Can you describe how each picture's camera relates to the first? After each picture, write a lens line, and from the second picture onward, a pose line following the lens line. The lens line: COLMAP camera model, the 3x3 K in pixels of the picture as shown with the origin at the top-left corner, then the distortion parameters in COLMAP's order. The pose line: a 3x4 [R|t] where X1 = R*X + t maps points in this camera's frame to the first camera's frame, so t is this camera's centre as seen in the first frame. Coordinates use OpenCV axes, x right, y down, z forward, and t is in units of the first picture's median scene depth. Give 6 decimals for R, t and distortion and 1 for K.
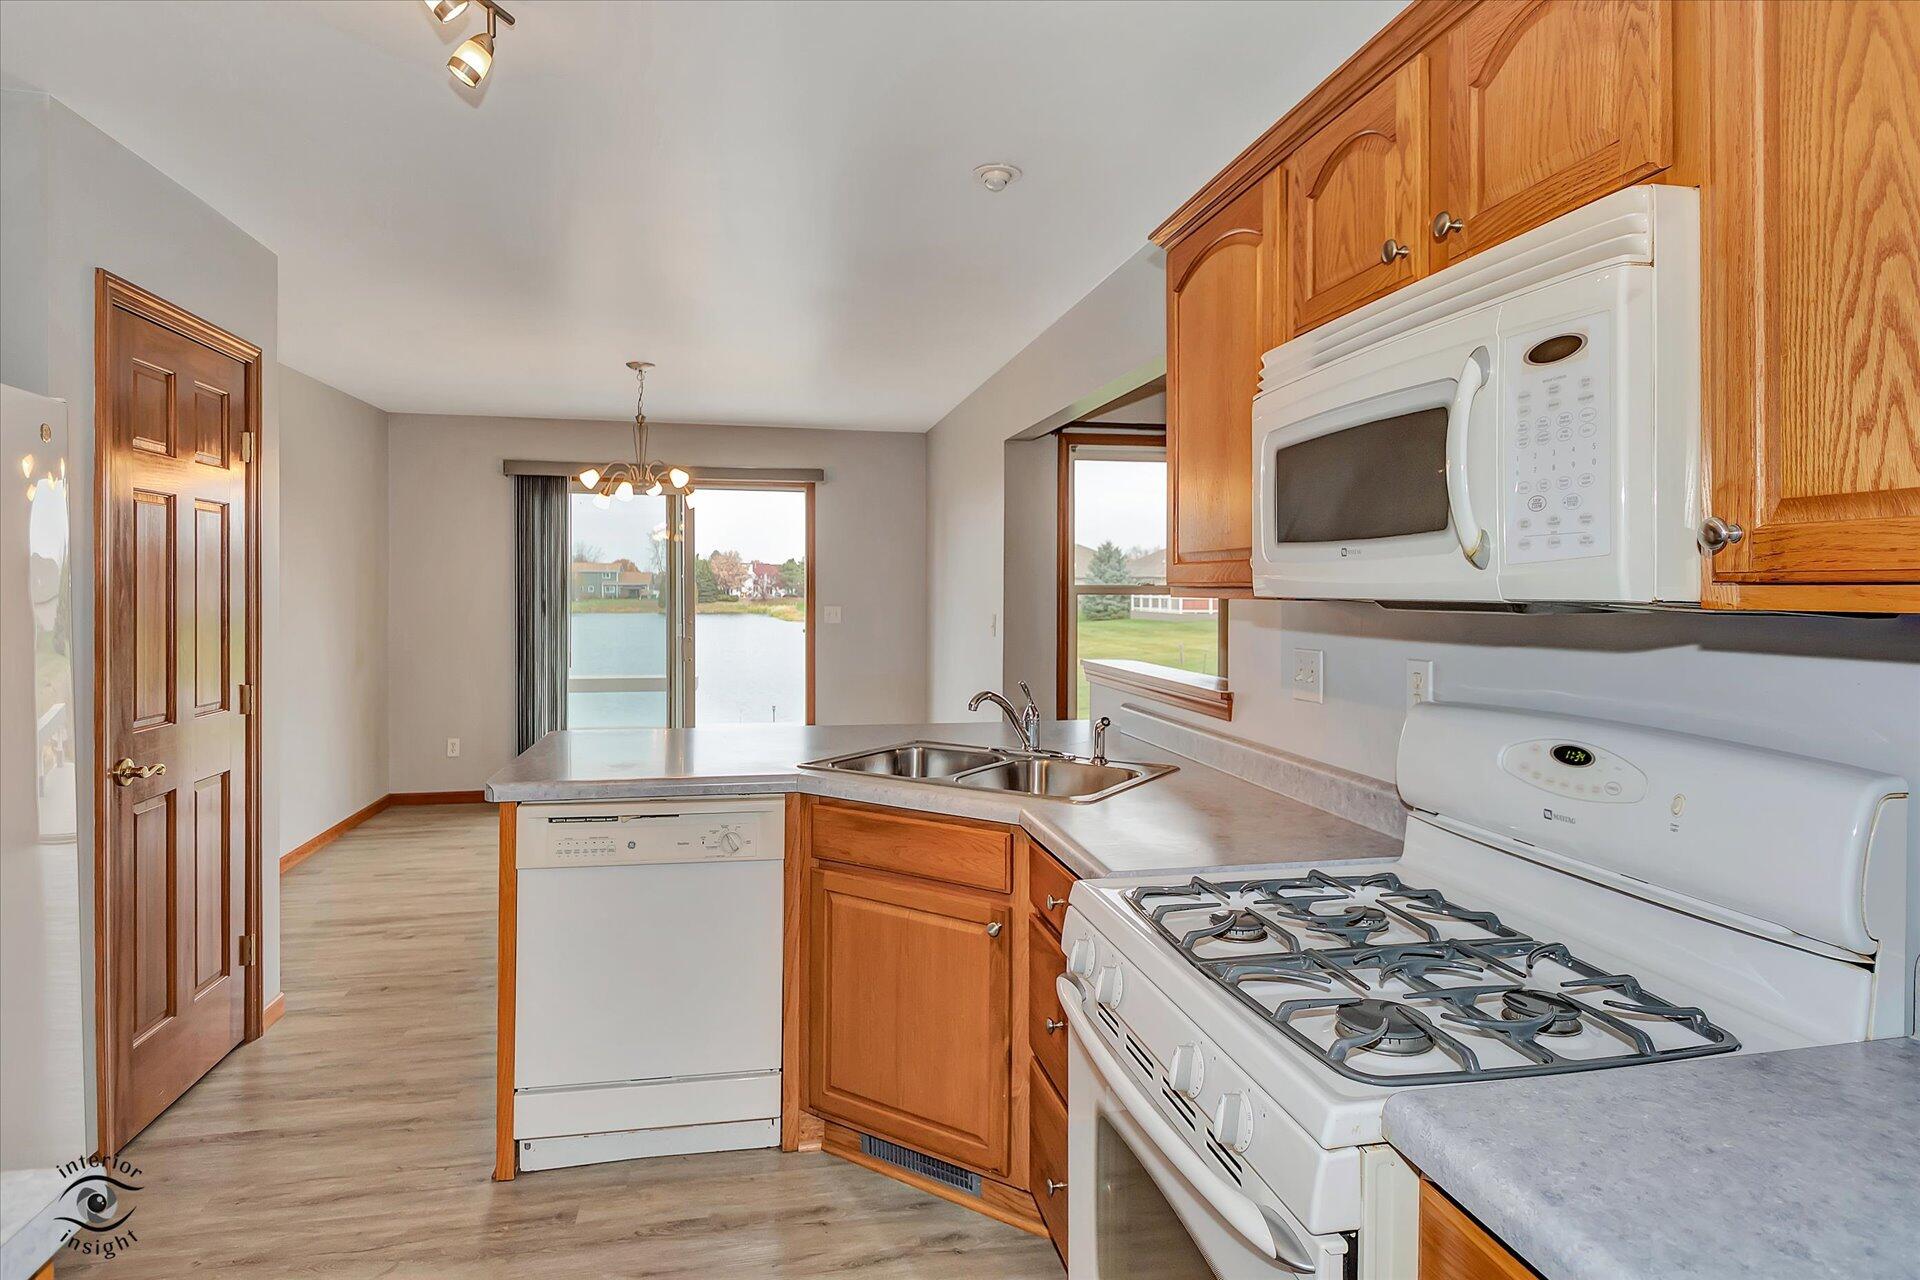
lens RADIAL K [[1063.5, 0, 967.4], [0, 1063.5, 601.8], [0, 0, 1]] dist [-0.001842, -0.000624]
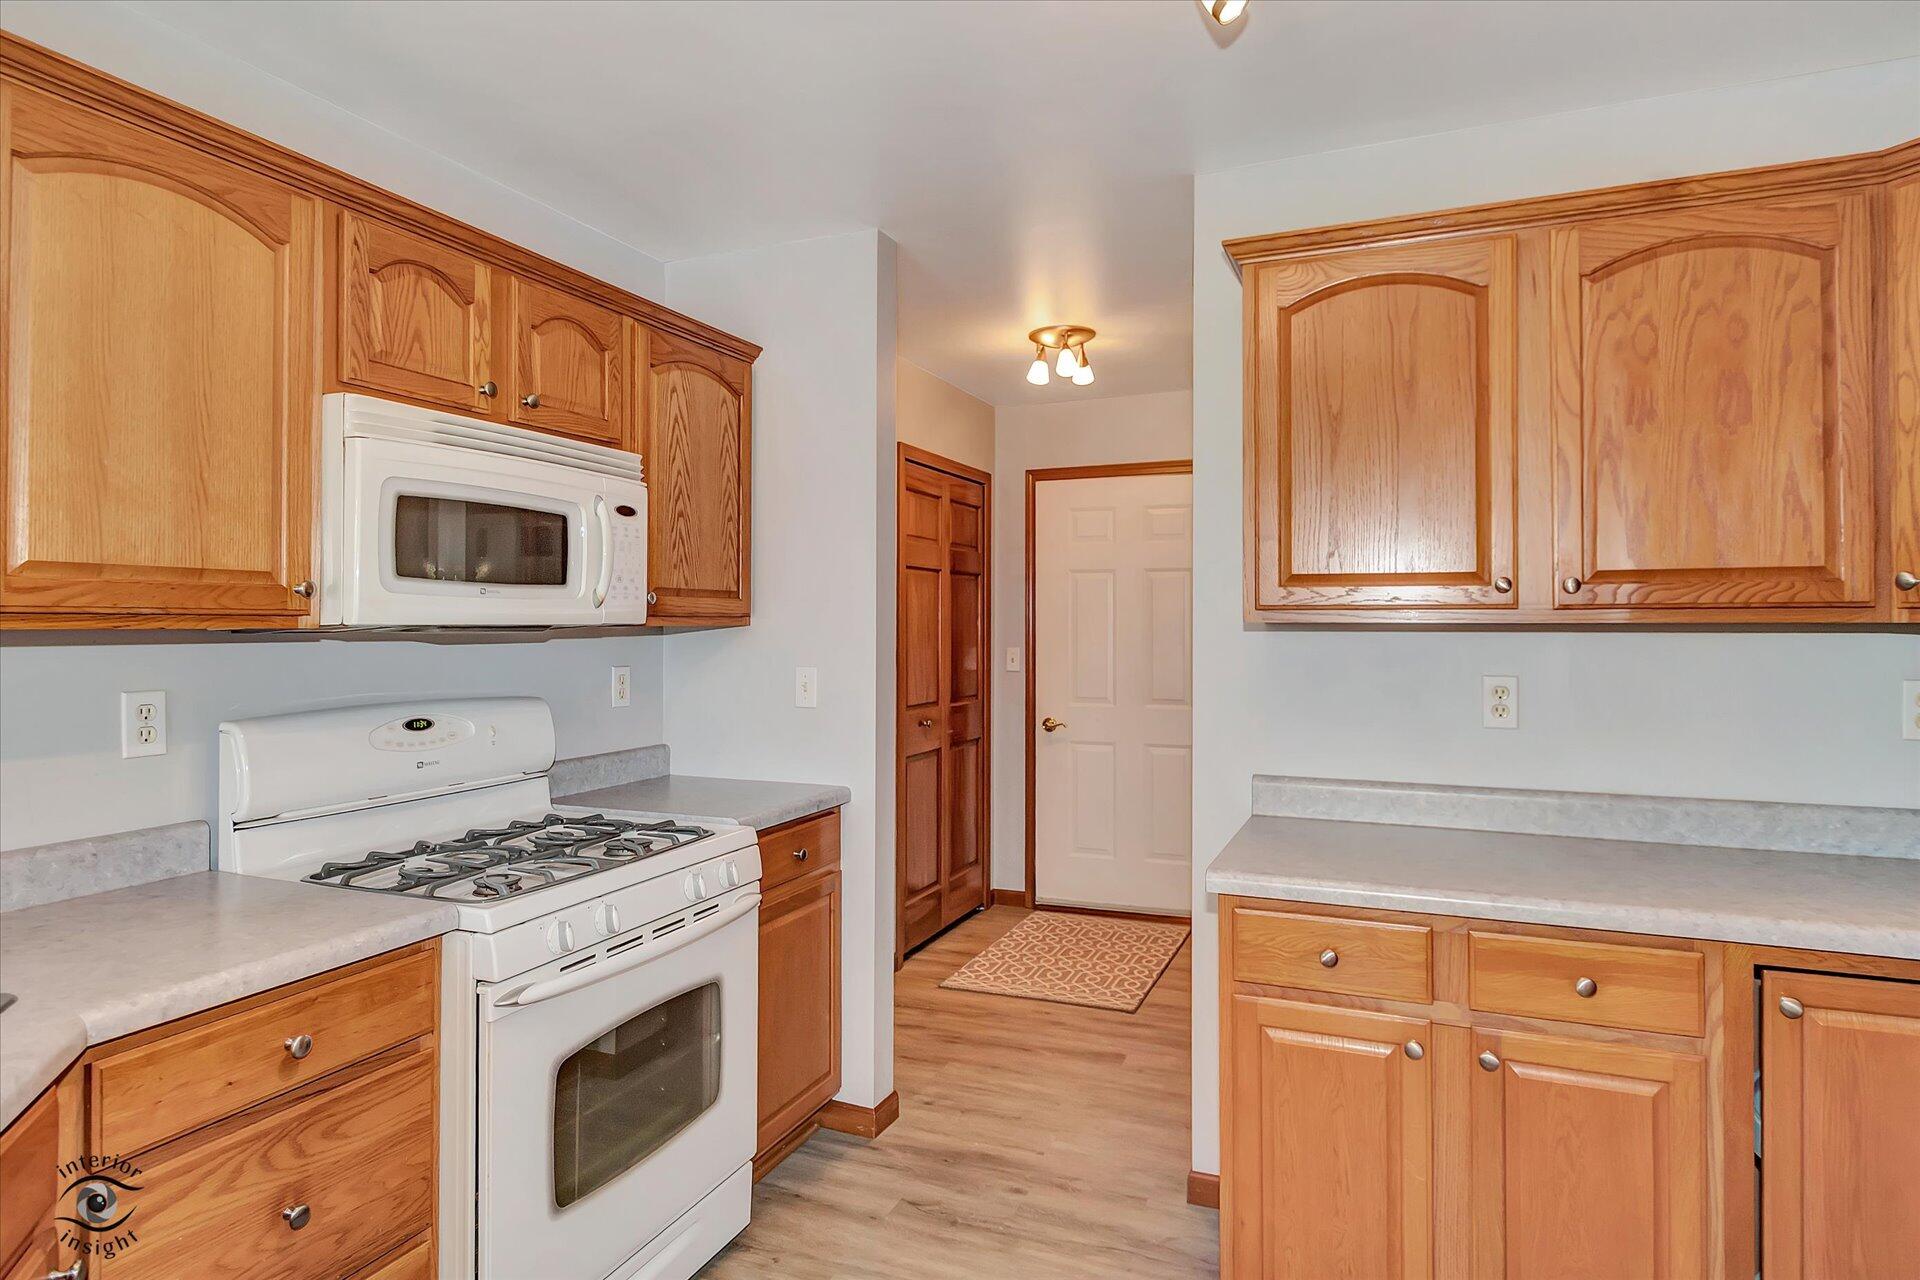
lens RADIAL K [[1063.5, 0, 967.4], [0, 1063.5, 601.8], [0, 0, 1]] dist [-0.001842, -0.000624]
pose [[-0.827341, 0.006474, 0.561663, -0.984119], [0.002355, 0.999965, -0.008057, -0.020903], [-0.561695, -0.005343, -0.827327, 1.859133]]
